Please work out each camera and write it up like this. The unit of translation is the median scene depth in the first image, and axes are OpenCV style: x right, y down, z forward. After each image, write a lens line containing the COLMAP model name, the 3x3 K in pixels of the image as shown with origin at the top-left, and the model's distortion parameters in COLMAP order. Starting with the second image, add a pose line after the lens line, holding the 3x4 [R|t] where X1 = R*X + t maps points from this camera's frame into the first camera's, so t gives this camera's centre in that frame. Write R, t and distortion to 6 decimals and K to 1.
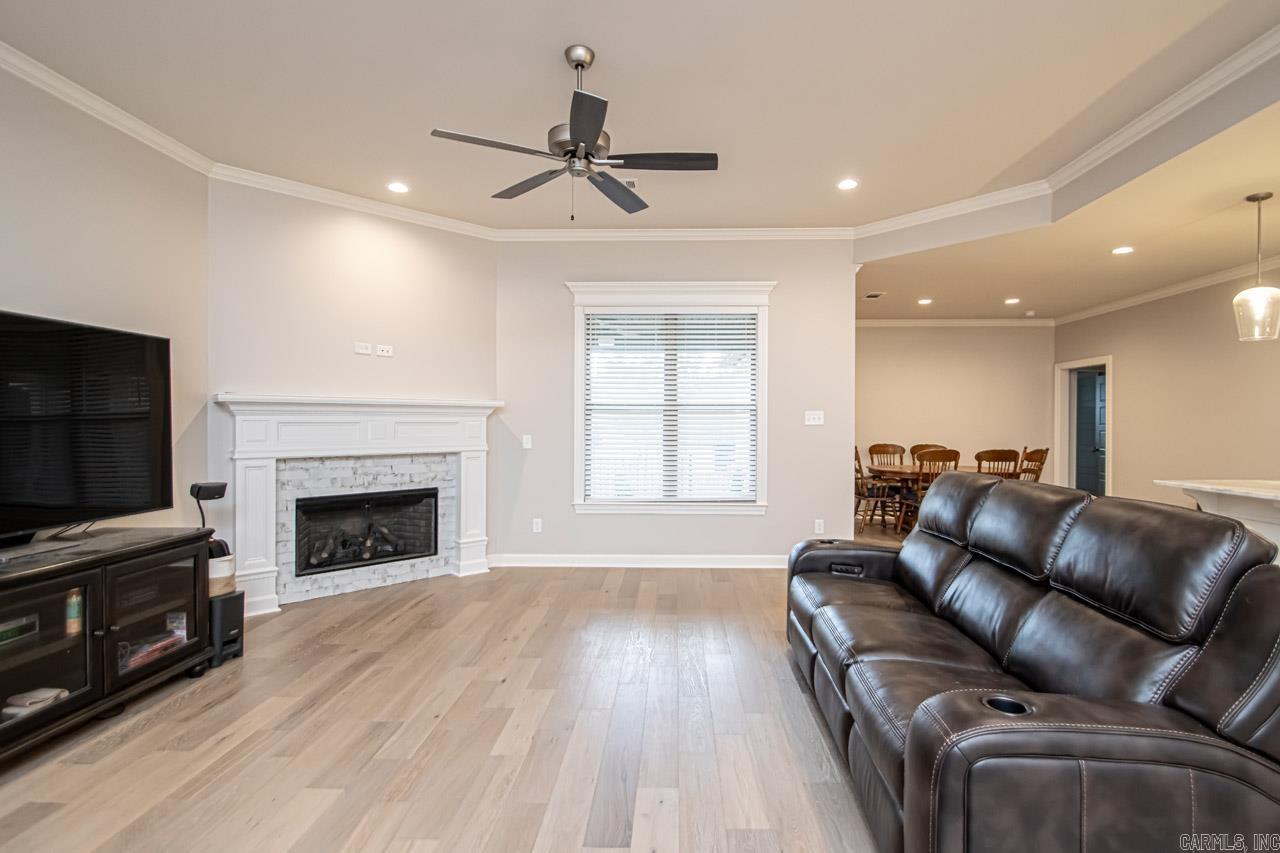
lens RADIAL K [[602.6, 0, 644.9], [0, 602.6, 427.9], [0, 0, 1]] dist [0.015367, -0.016352]
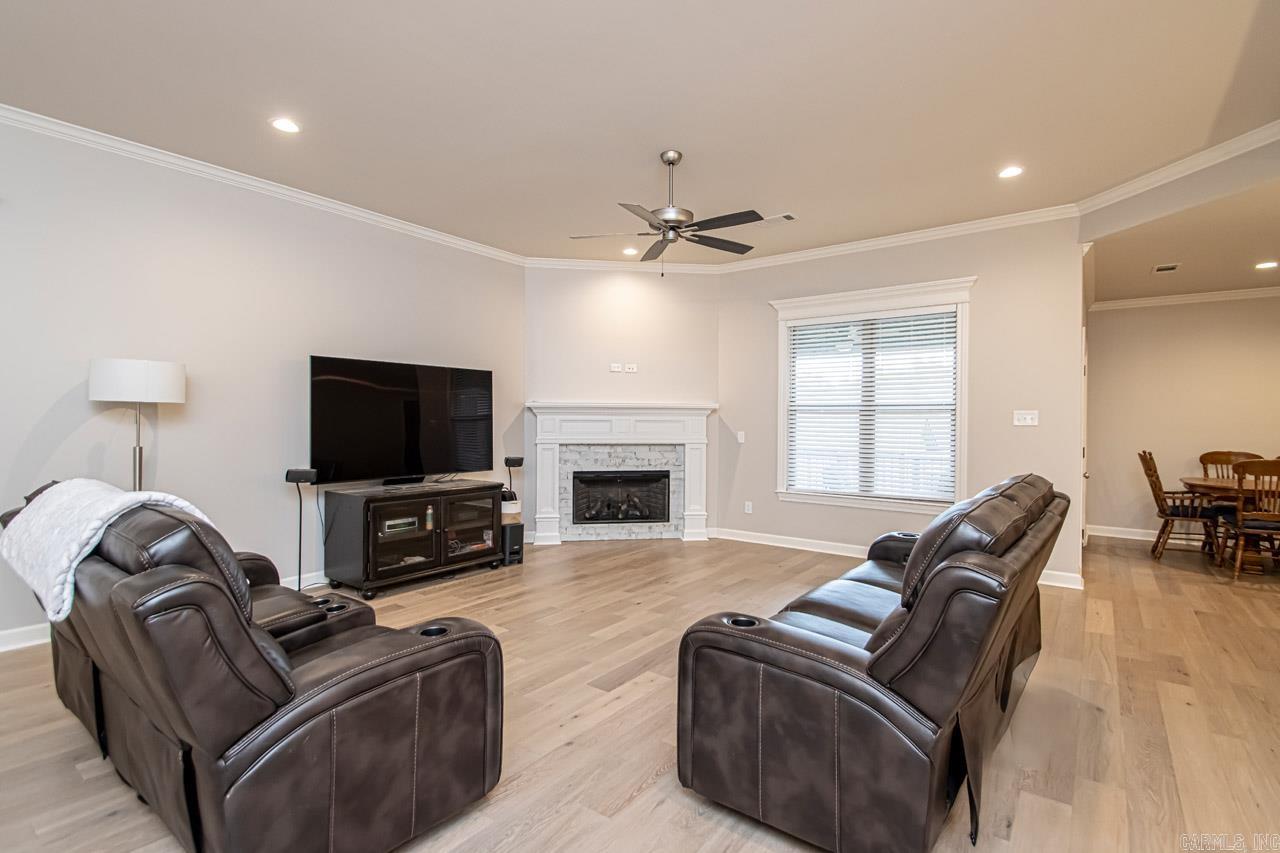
lens RADIAL K [[580.1, 0, 638.6], [0, 580.1, 424.7], [0, 0, 1]] dist [0.005253, 0.000197]
pose [[0.820384, 0.008983, -0.571742, 0.351593], [-0.010590, 0.999944, 0.000515, -0.000409], [0.571715, 0.005633, 0.820433, -0.076824]]
